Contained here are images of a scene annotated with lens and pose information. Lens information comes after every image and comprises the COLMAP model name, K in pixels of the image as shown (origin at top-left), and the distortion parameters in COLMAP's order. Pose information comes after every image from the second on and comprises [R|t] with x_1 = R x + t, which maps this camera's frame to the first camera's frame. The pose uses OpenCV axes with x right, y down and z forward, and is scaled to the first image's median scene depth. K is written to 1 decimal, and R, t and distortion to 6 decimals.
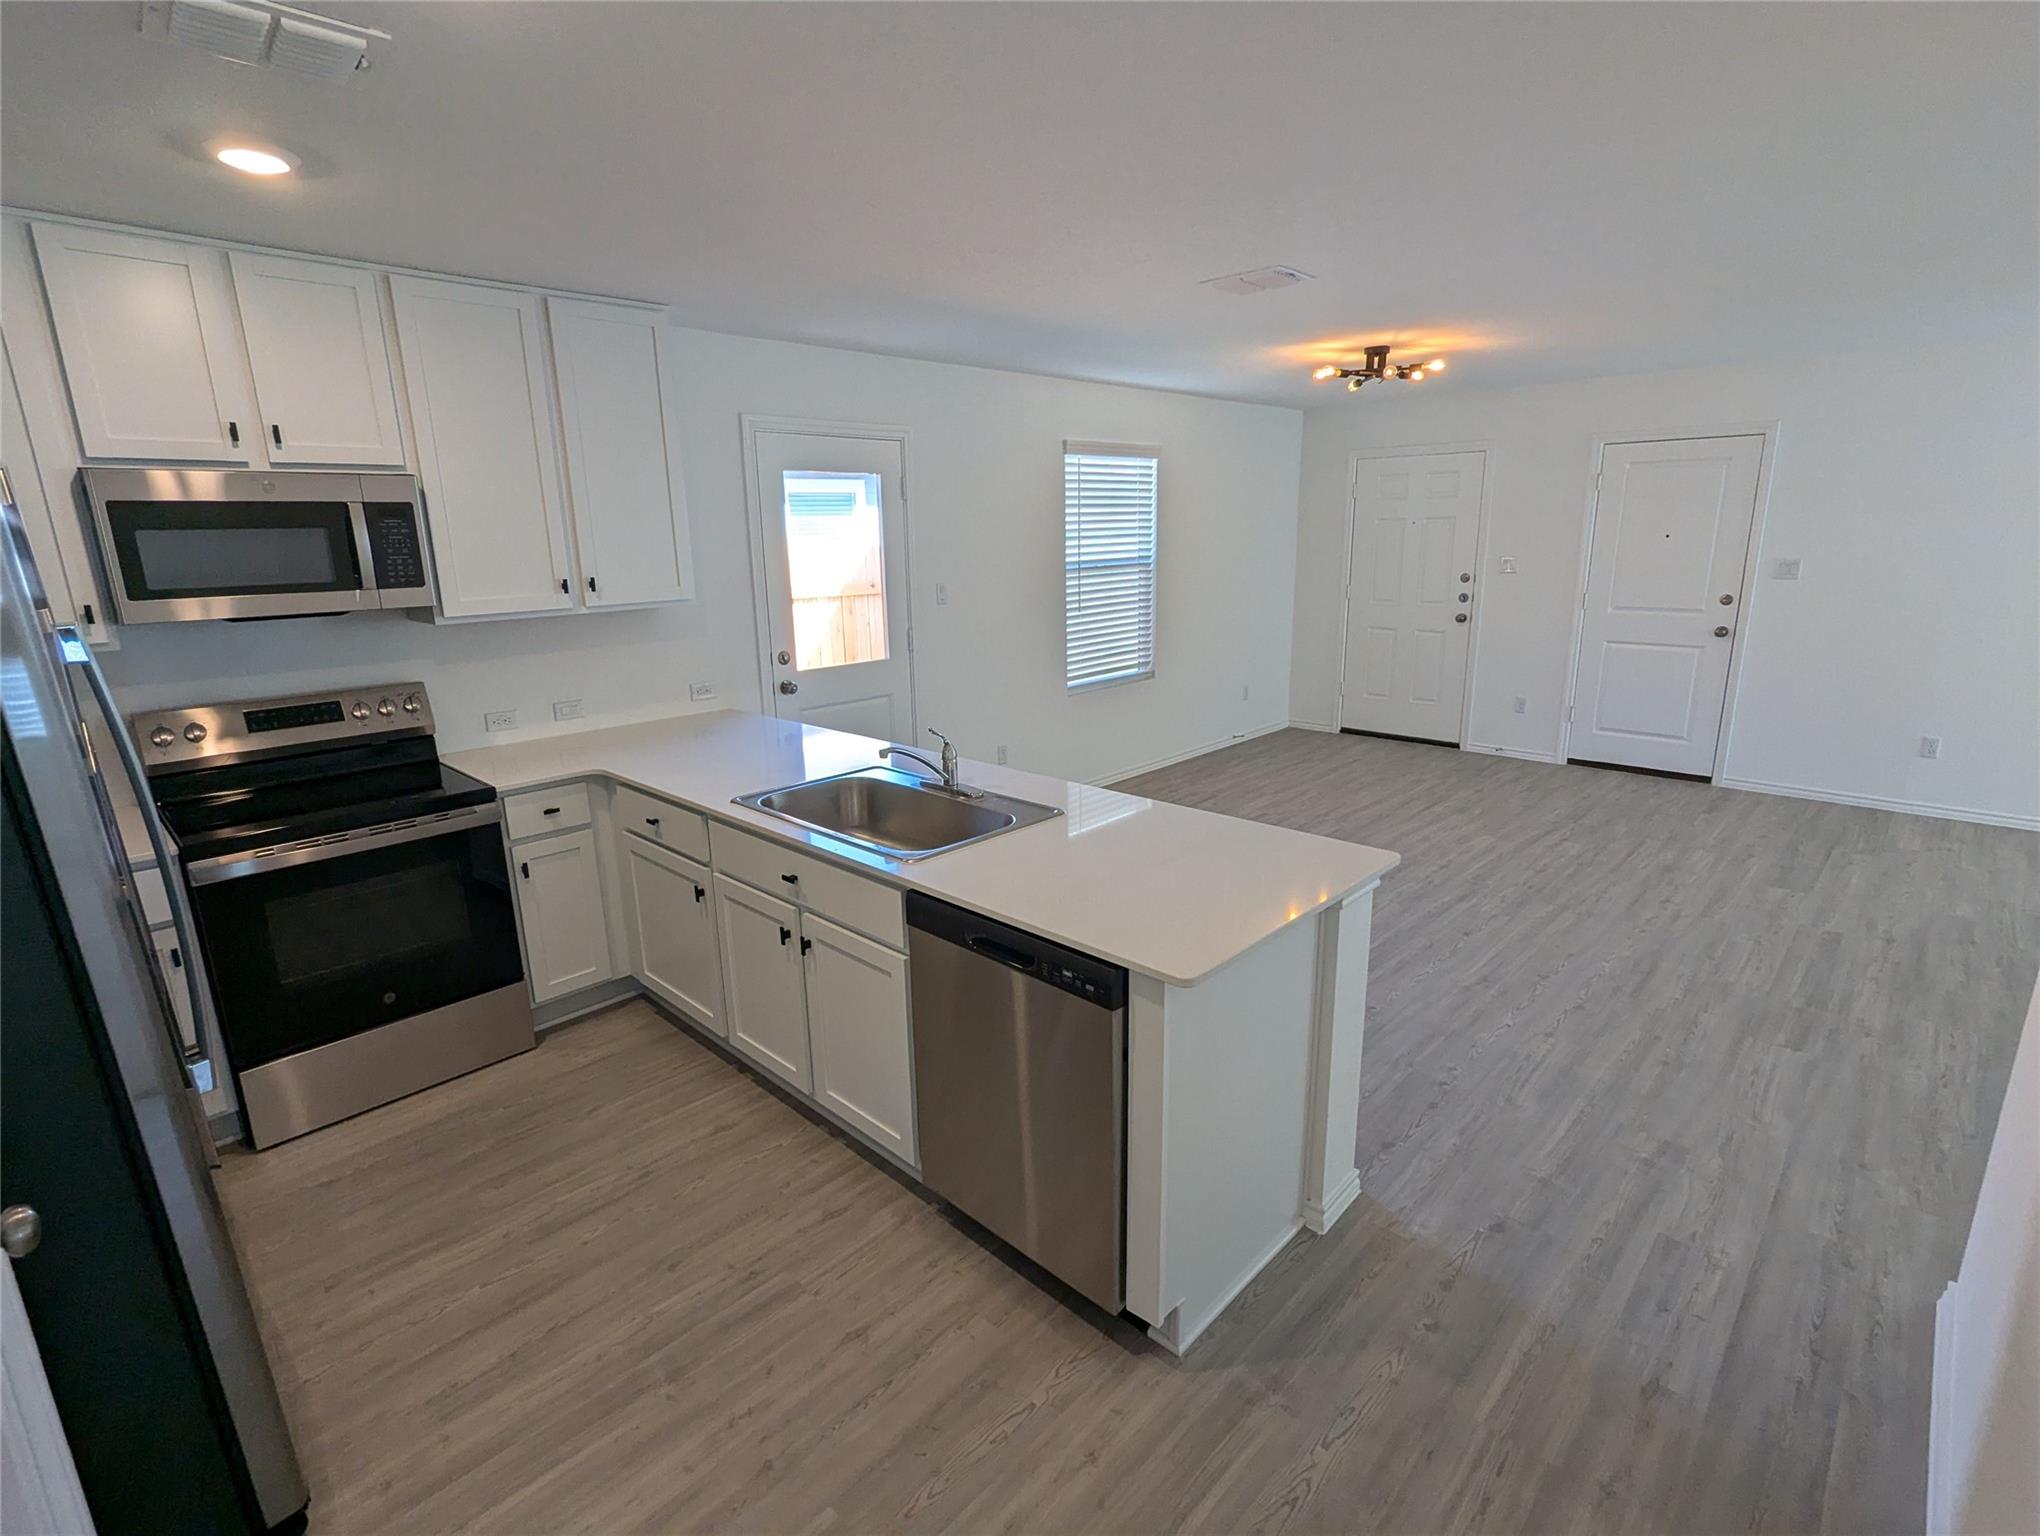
lens RADIAL K [[967.4, 0, 1009.1], [0, 967.4, 773.5], [0, 0, 1]] dist [-0.005178, 0.000327]
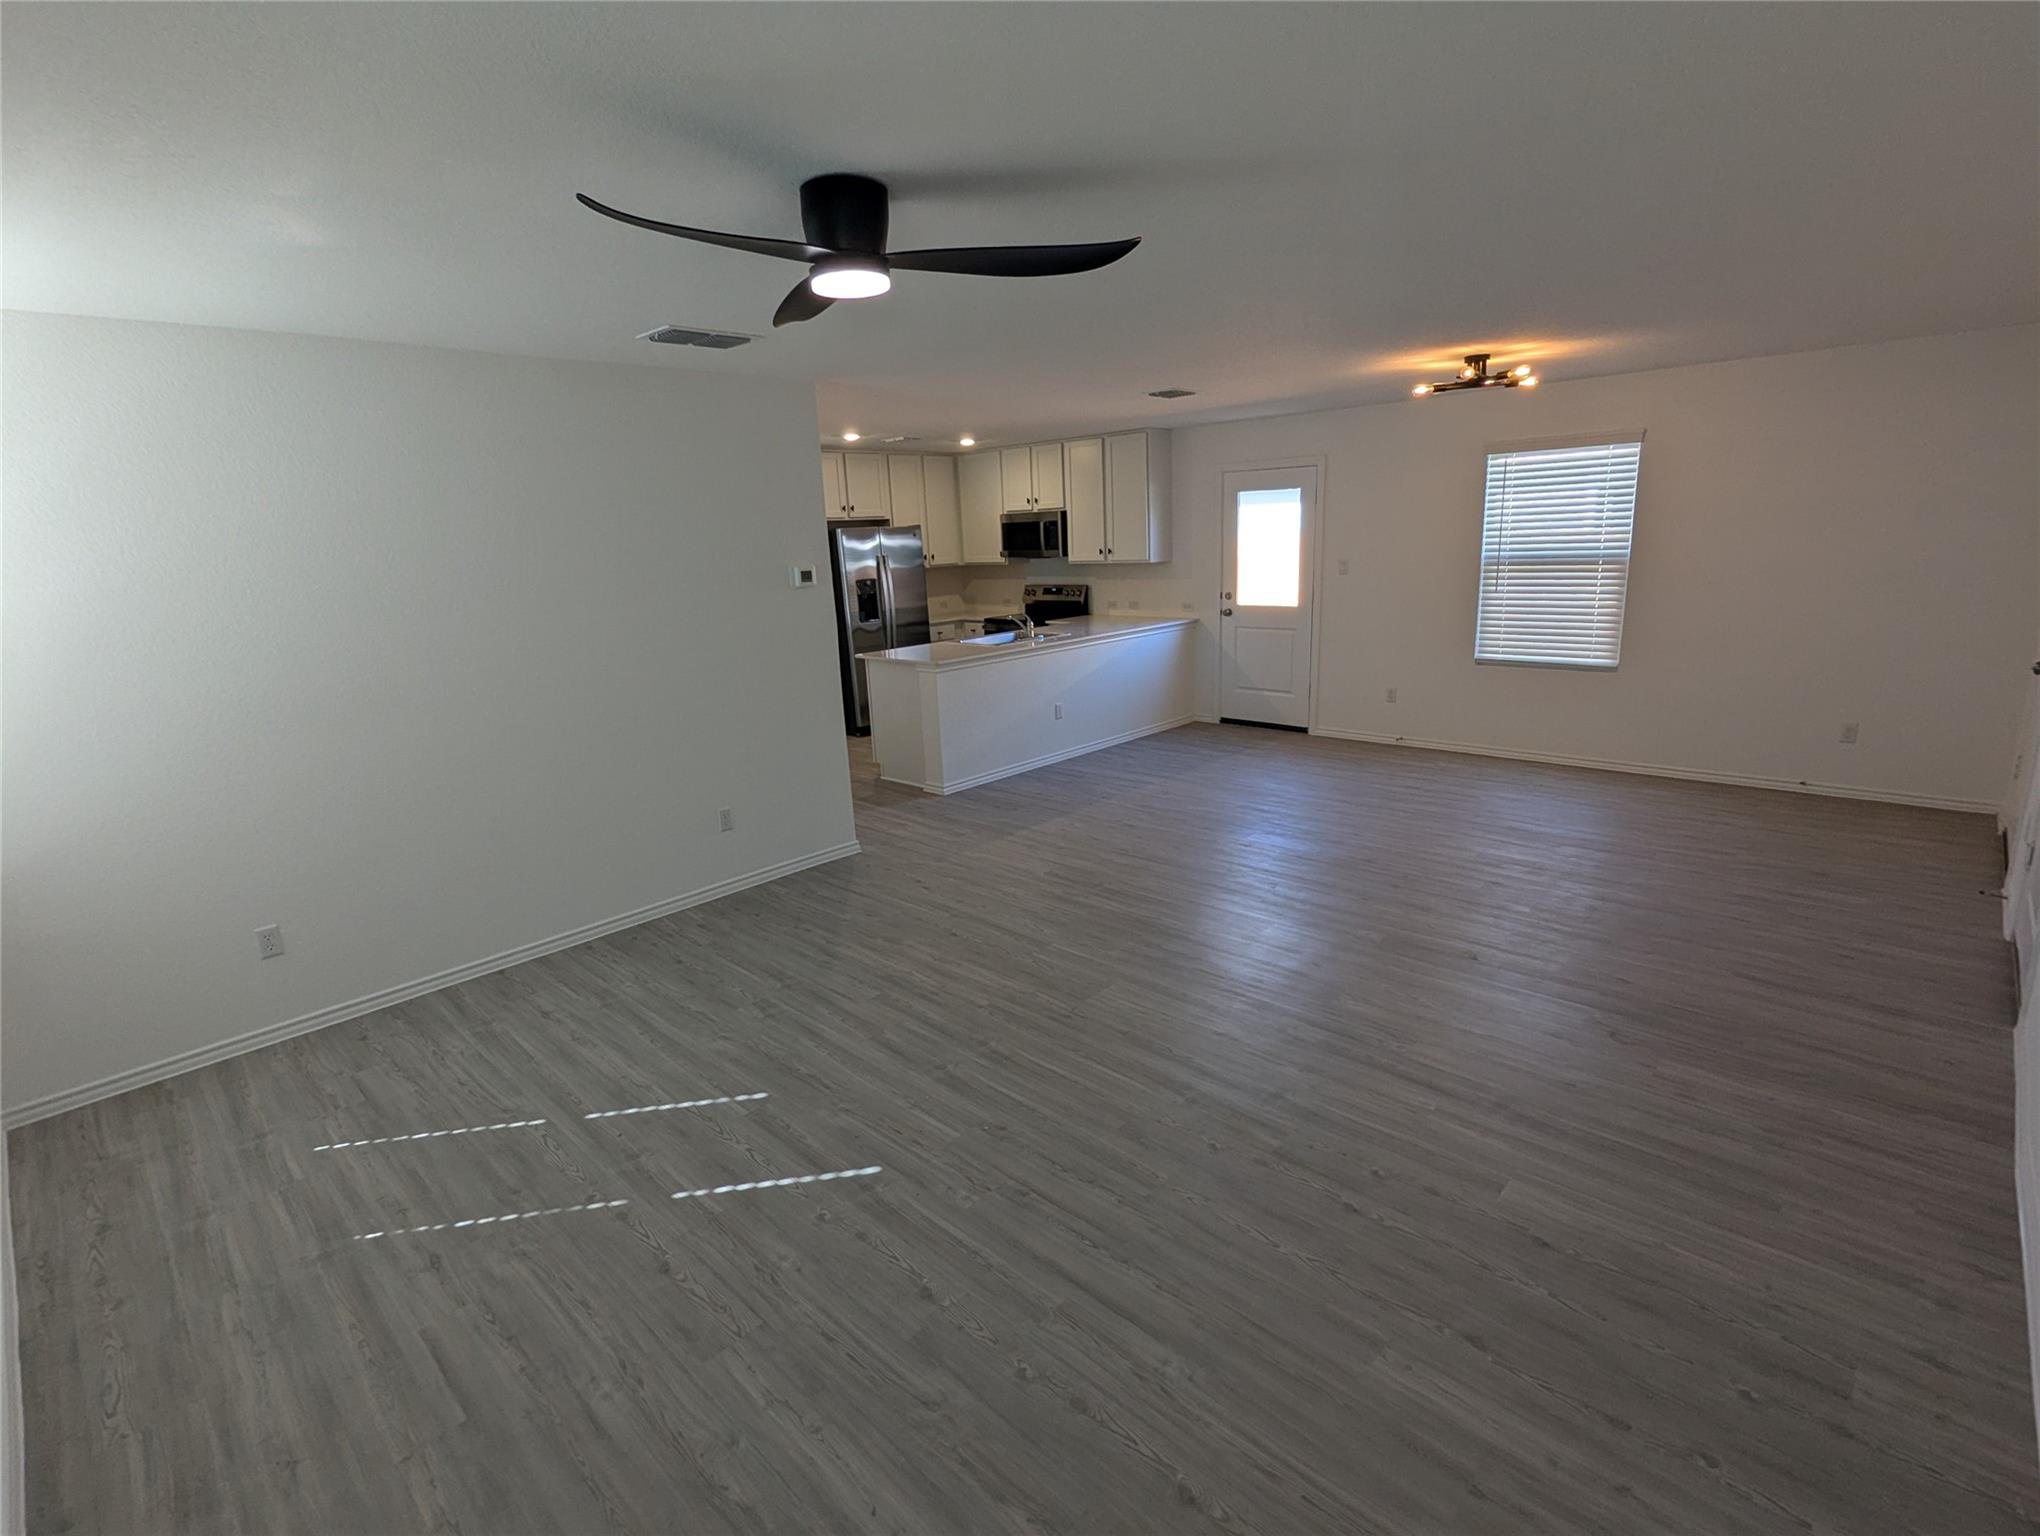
lens RADIAL K [[968.3, 0, 1020.0], [0, 968.3, 768.0], [0, 0, 1]] dist [-0.002589, 0.000282]
pose [[0.016731, 0.258978, -0.965738, 2.269063], [-0.203089, 0.946619, 0.250333, -0.268527], [0.979017, 0.191943, 0.068434, 0.787898]]
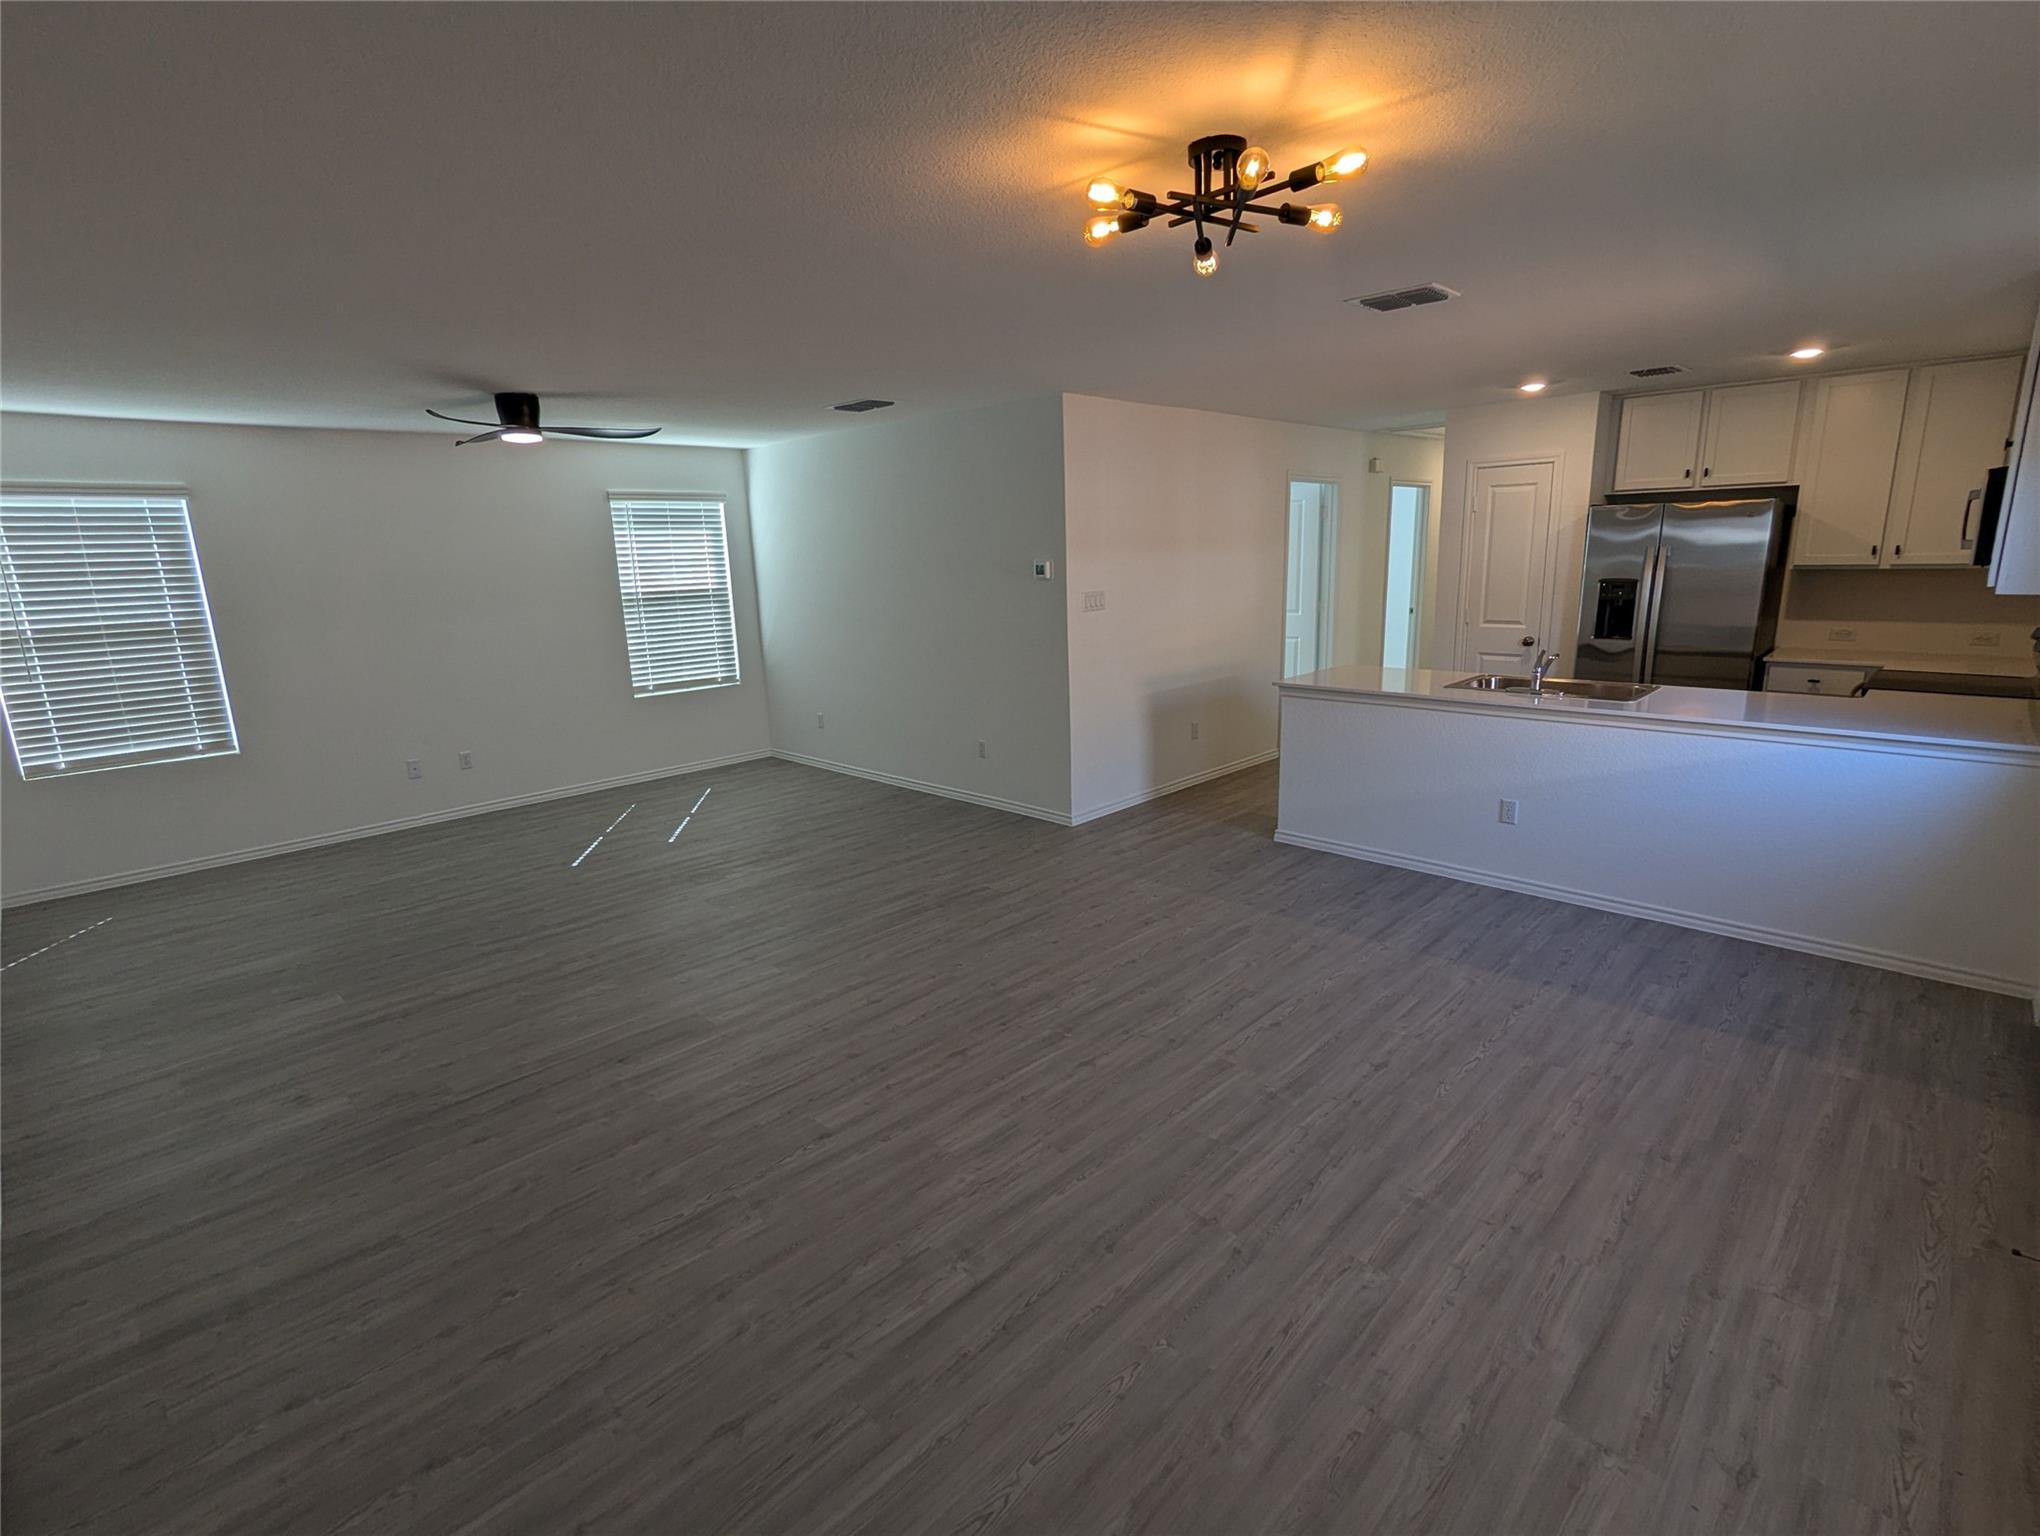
lens RADIAL K [[967.4, 0, 1009.1], [0, 967.4, 773.5], [0, 0, 1]] dist [-0.005178, 0.000327]
pose [[-0.998547, 0.051956, 0.014292, 0.726089], [0.052671, 0.885090, 0.462429, -0.595681], [0.011376, 0.462510, -0.886541, 2.258078]]
